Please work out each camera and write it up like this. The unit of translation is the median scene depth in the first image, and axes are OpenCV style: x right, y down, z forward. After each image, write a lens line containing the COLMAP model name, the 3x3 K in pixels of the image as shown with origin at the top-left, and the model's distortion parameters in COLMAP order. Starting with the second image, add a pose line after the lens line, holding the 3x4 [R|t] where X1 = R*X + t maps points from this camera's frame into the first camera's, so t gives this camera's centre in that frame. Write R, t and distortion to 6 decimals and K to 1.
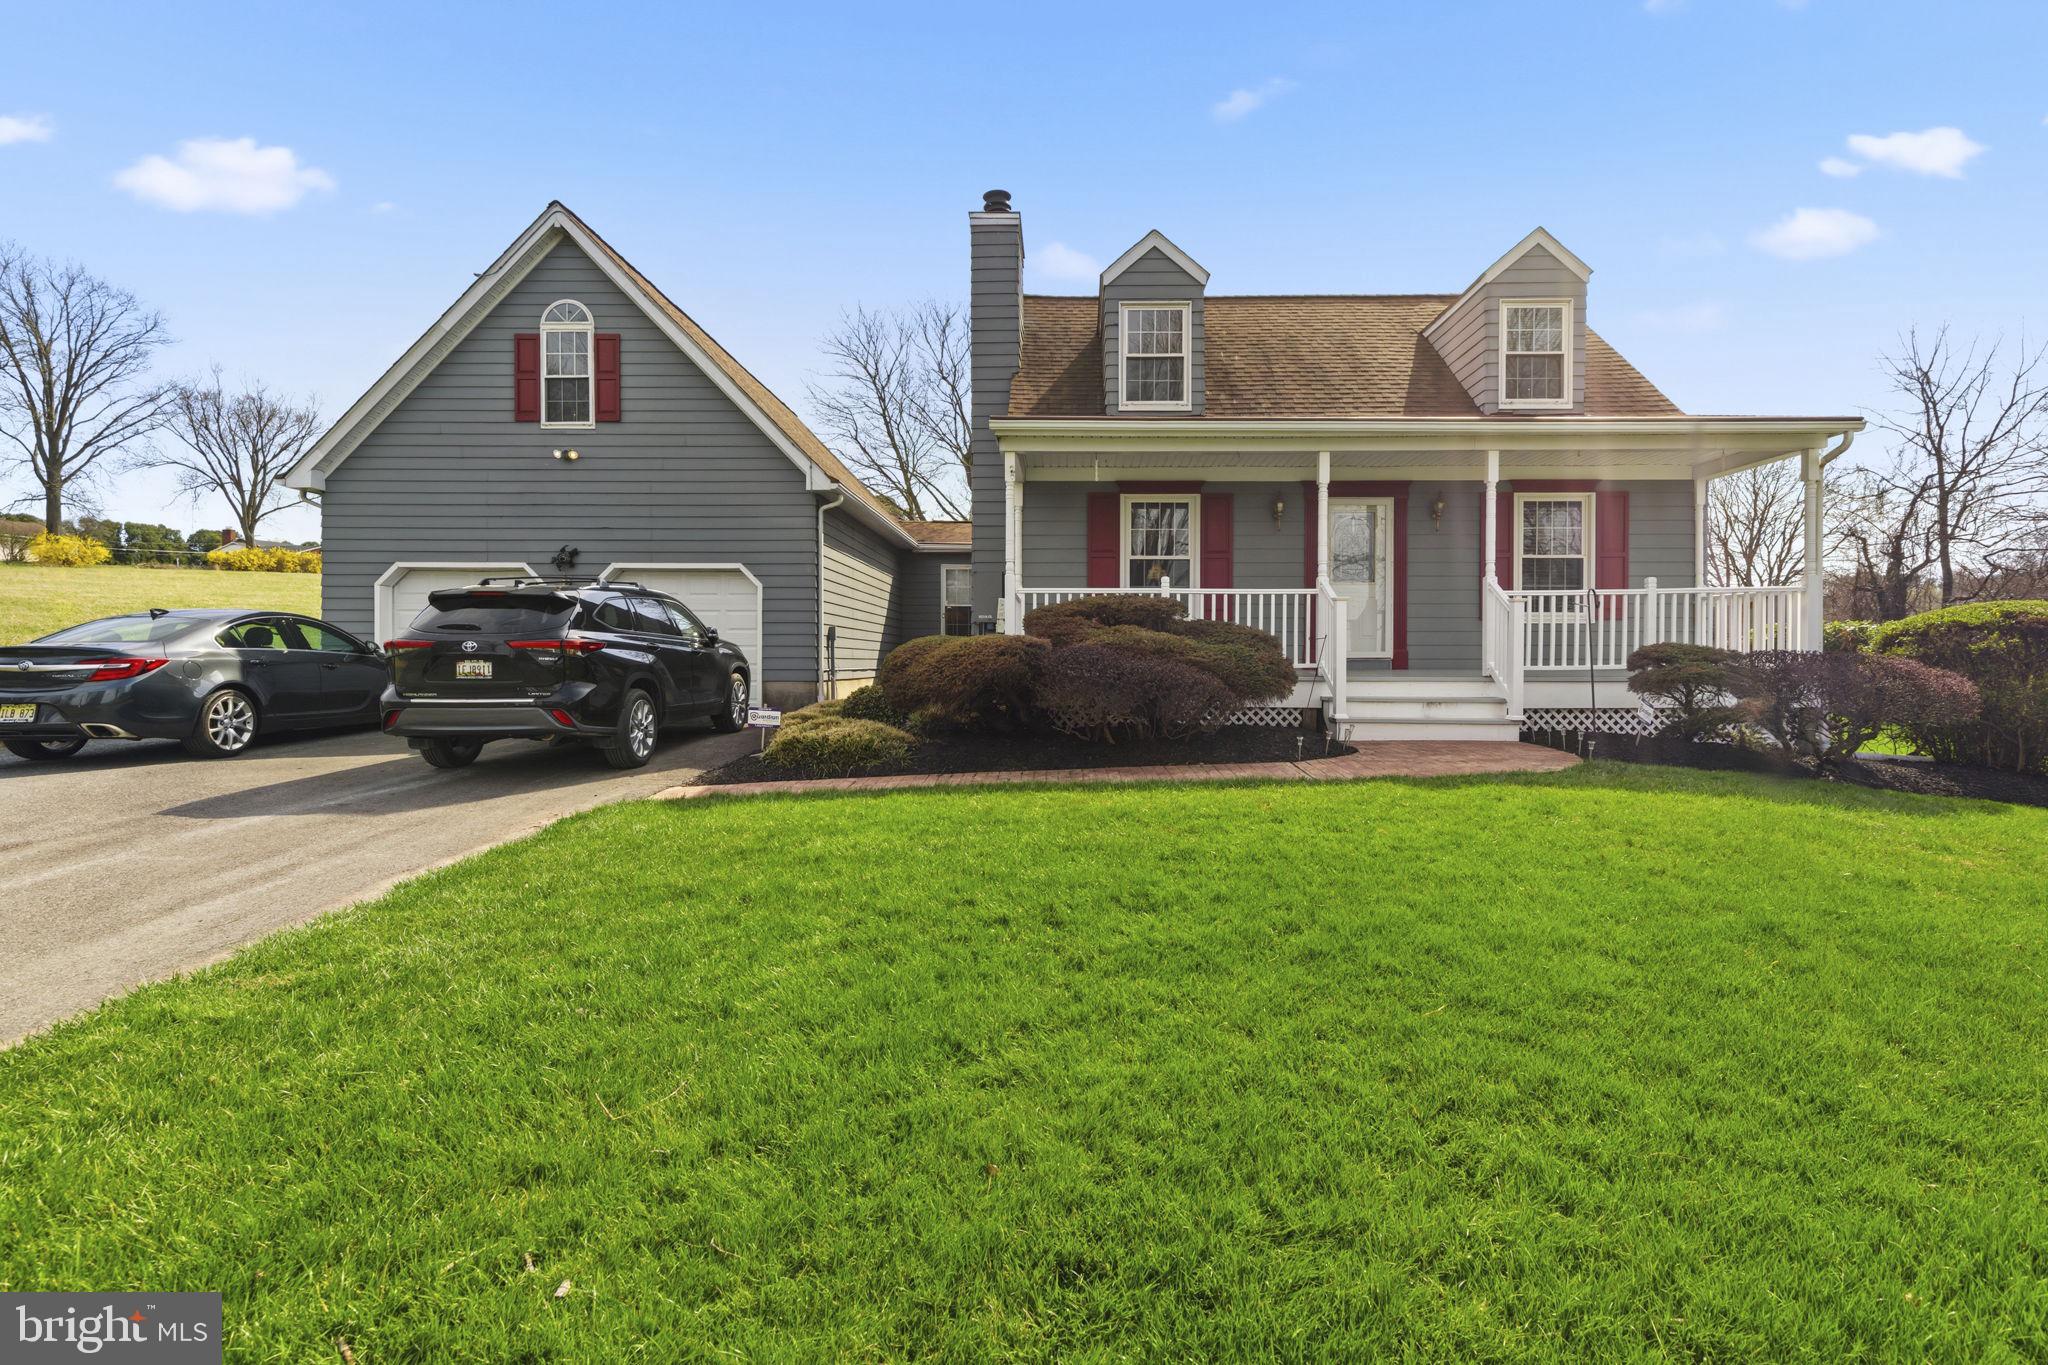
lens RADIAL K [[939.8, 0, 1059.3], [0, 939.8, 662.7], [0, 0, 1]] dist [0.013750, -0.001897]
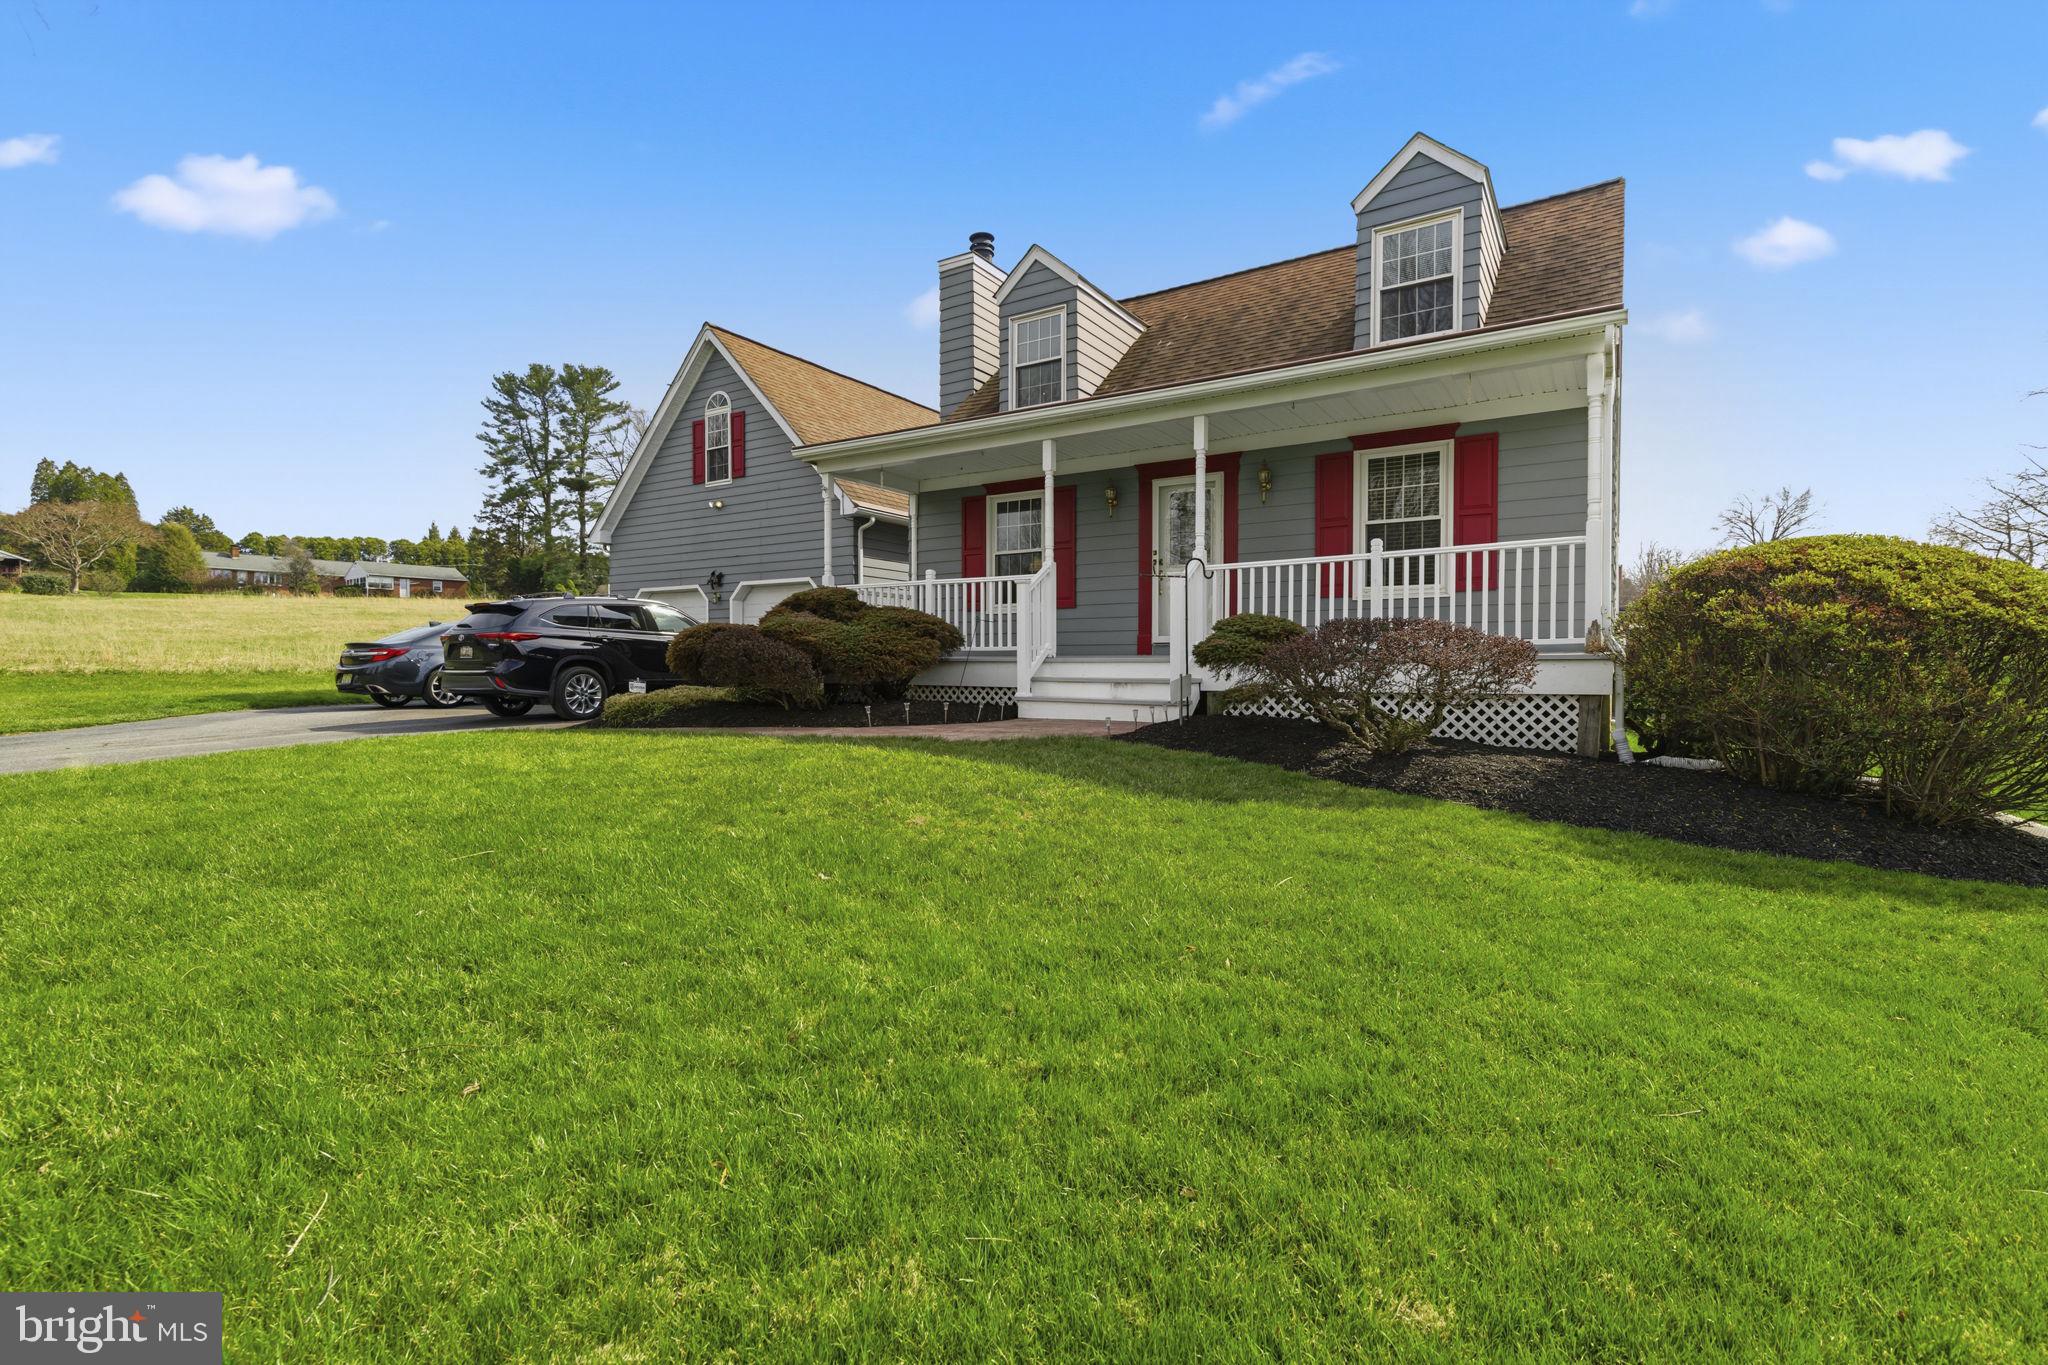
lens RADIAL K [[939.8, 0, 1020.2], [0, 939.8, 676.1], [0, 0, 1]] dist [0.013750, -0.001897]
pose [[0.843921, 0.004575, -0.536448, 0.589299], [-0.002547, 0.999987, 0.004521, 0.021947], [0.536461, -0.002449, 0.843921, 0.080984]]
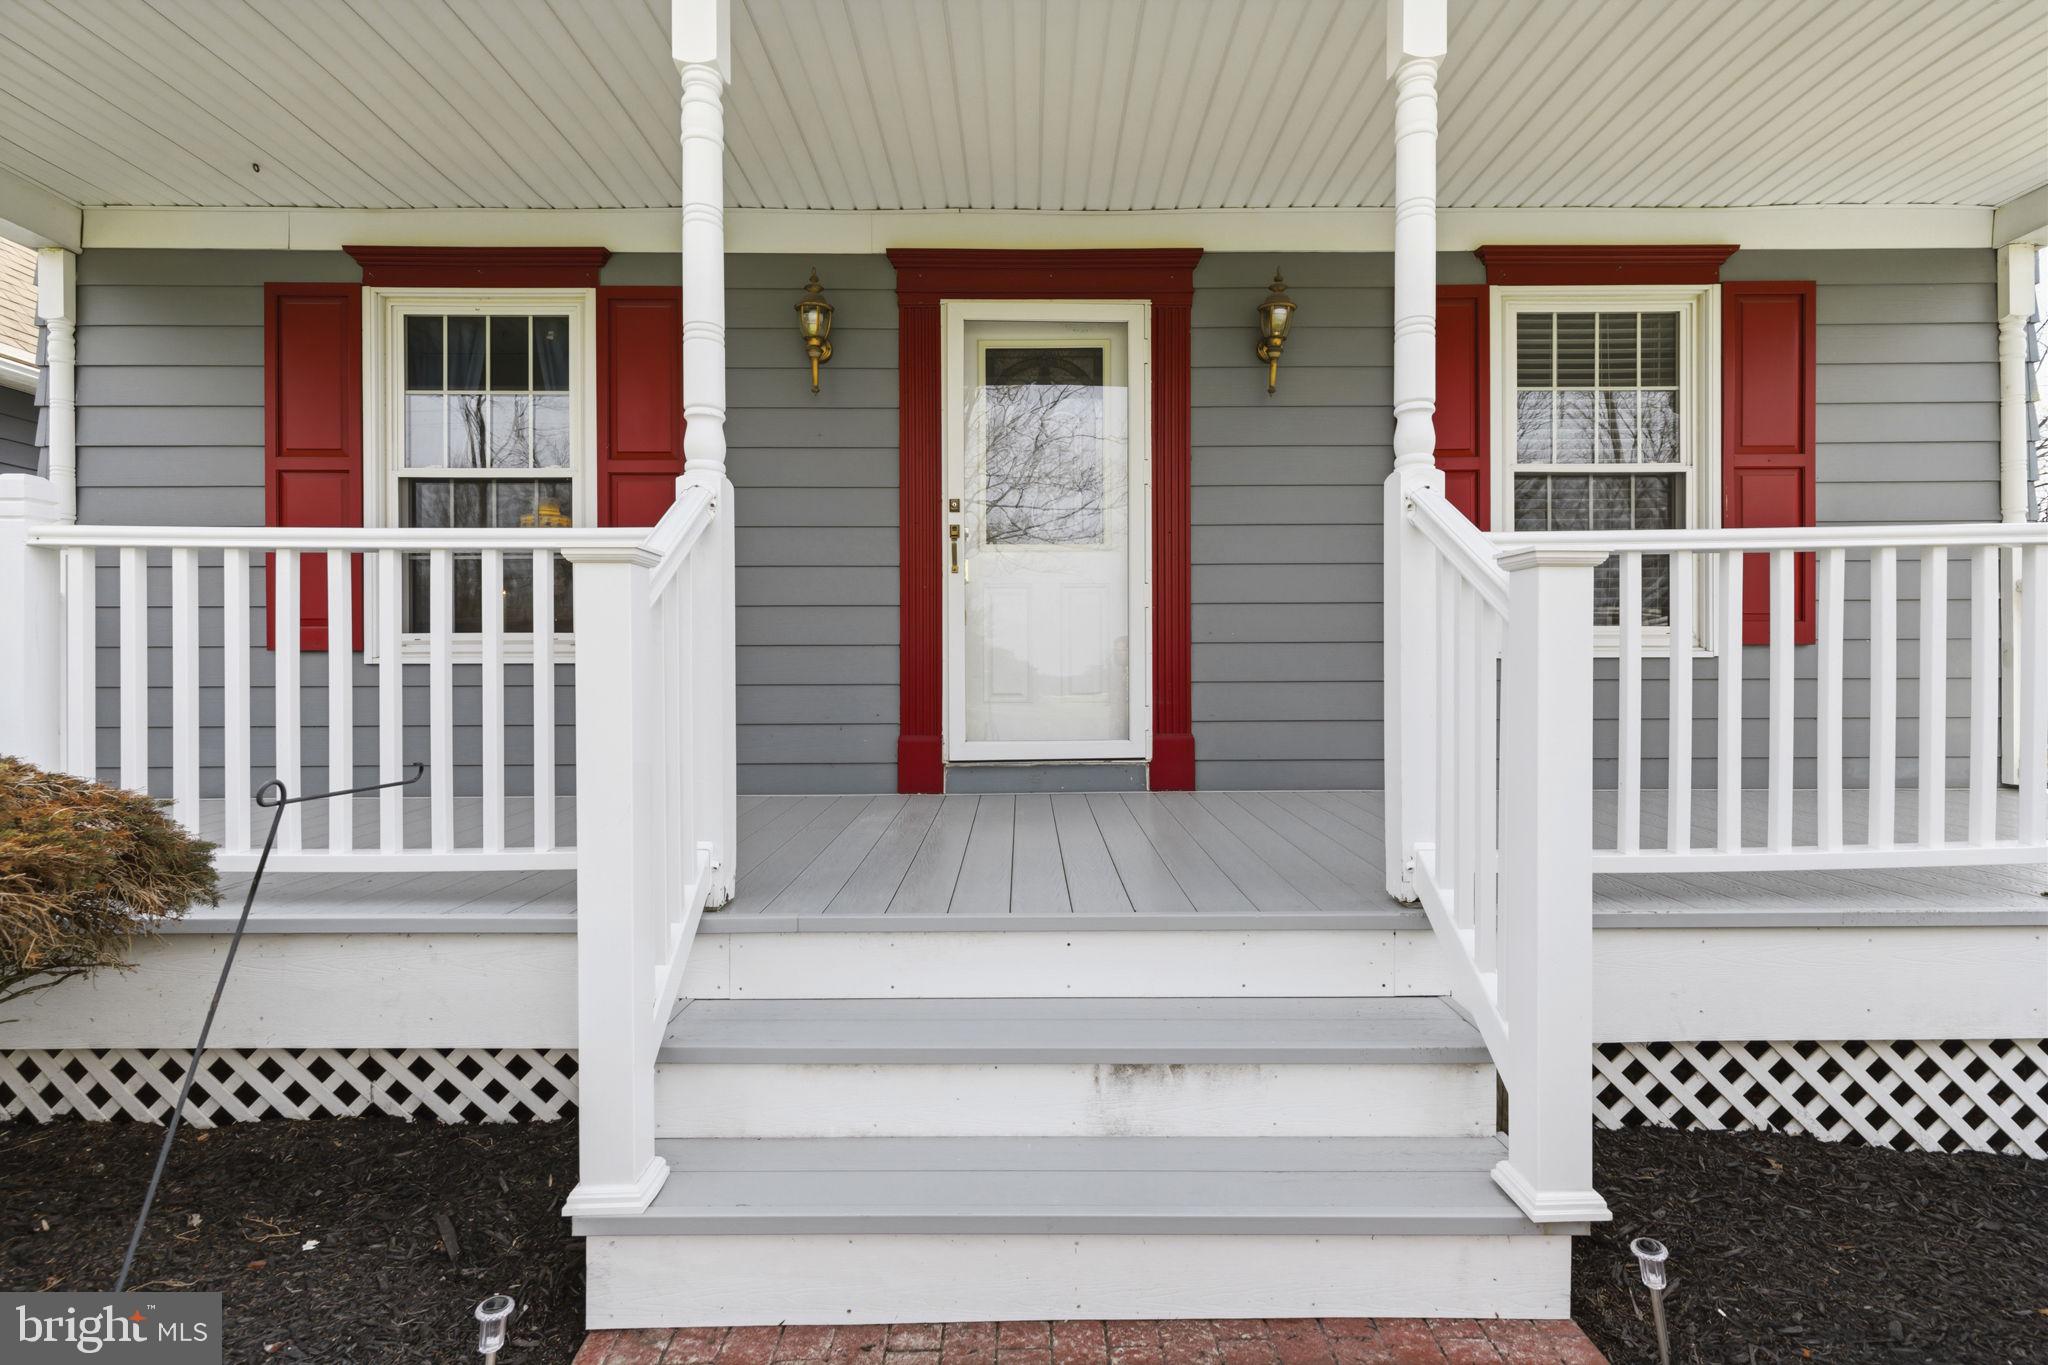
lens RADIAL K [[939.8, 0, 1037.3], [0, 939.8, 661.8], [0, 0, 1]] dist [0.013750, -0.001897]
pose [[0.999827, -0.005245, 0.017827, 0.261393], [0.005561, 0.999827, -0.017725, -0.029597], [-0.017731, 0.017821, 0.999684, 0.557697]]
